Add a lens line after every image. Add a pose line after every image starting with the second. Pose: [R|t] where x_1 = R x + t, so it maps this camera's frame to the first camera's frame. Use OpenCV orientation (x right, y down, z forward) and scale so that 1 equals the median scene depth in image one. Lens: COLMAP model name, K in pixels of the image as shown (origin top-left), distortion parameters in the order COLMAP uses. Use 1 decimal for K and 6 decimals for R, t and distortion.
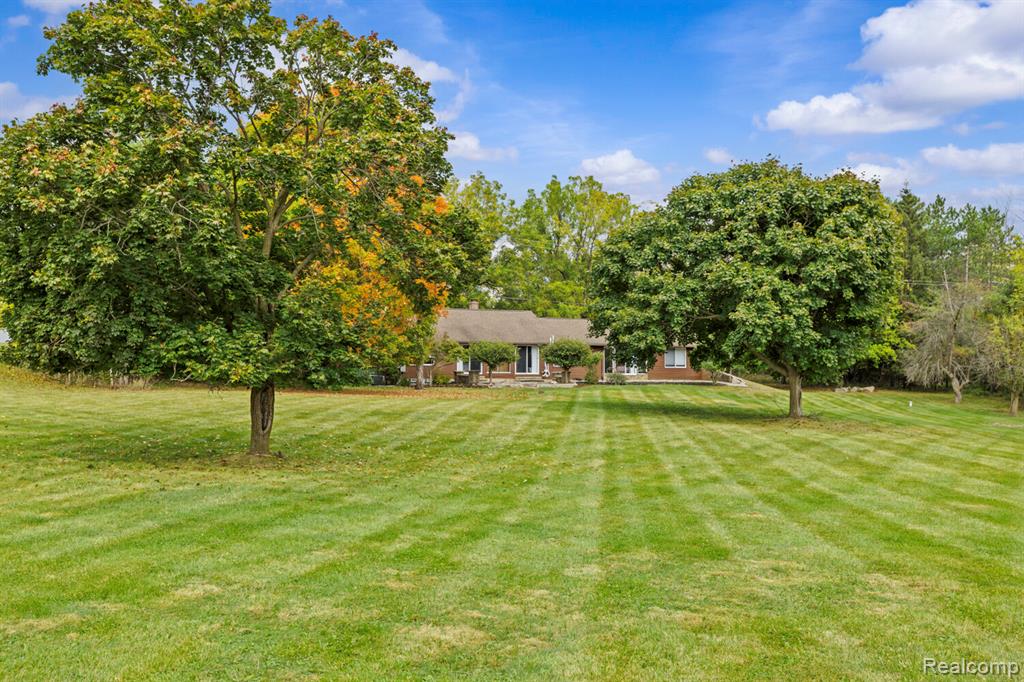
lens RADIAL K [[1035.4, 0, 510.4], [0, 1035.4, 342.0], [0, 0, 1]] dist [-0.022518, 0.000000]
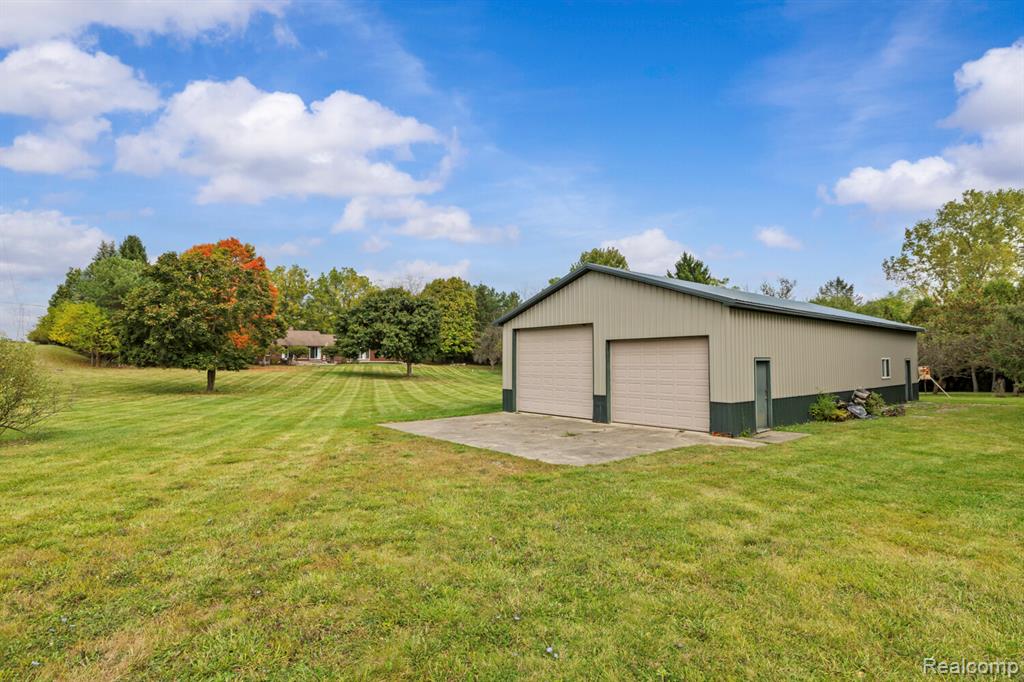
lens RADIAL K [[509.0, 0, 514.3], [0, 509.0, 335.3], [0, 0, 1]] dist [0.000779, -0.000685]
pose [[0.932500, 0.013696, 0.360910, 0.040222], [-0.010990, 0.999894, -0.009550, -0.033523], [-0.361003, 0.004939, 0.932552, -0.461400]]
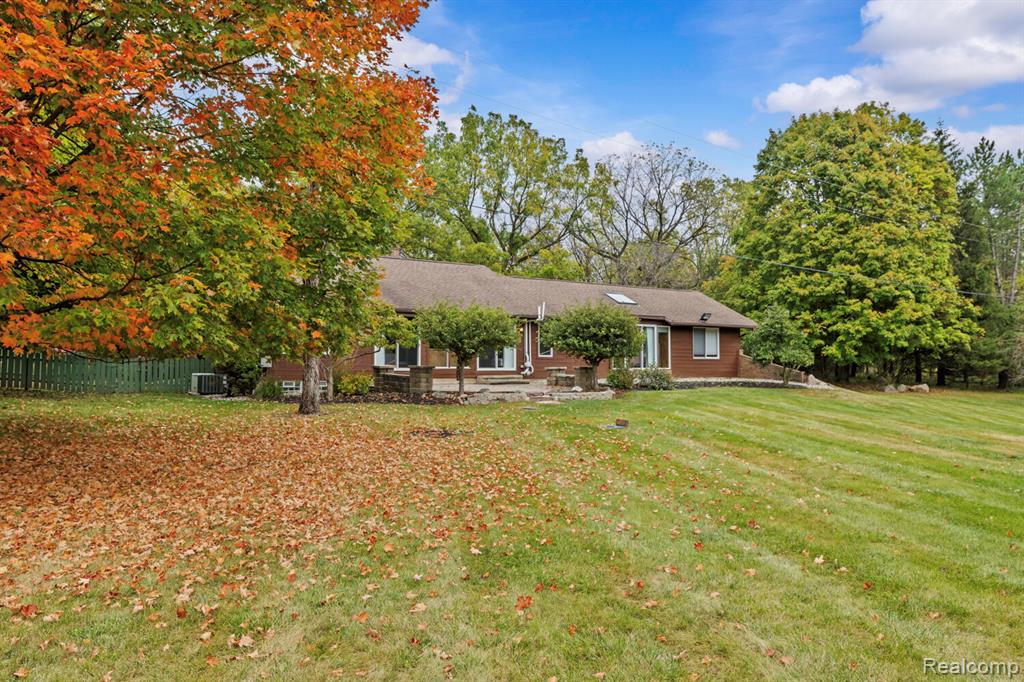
lens RADIAL K [[741.3, 0, 515.2], [0, 741.3, 339.8], [0, 0, 1]] dist [0.003420, 0.000024]
pose [[0.974204, 0.006382, 0.225577, -0.132745], [-0.007029, 0.999973, 0.002065, 0.026980], [-0.225558, -0.003597, 0.974223, 1.227915]]
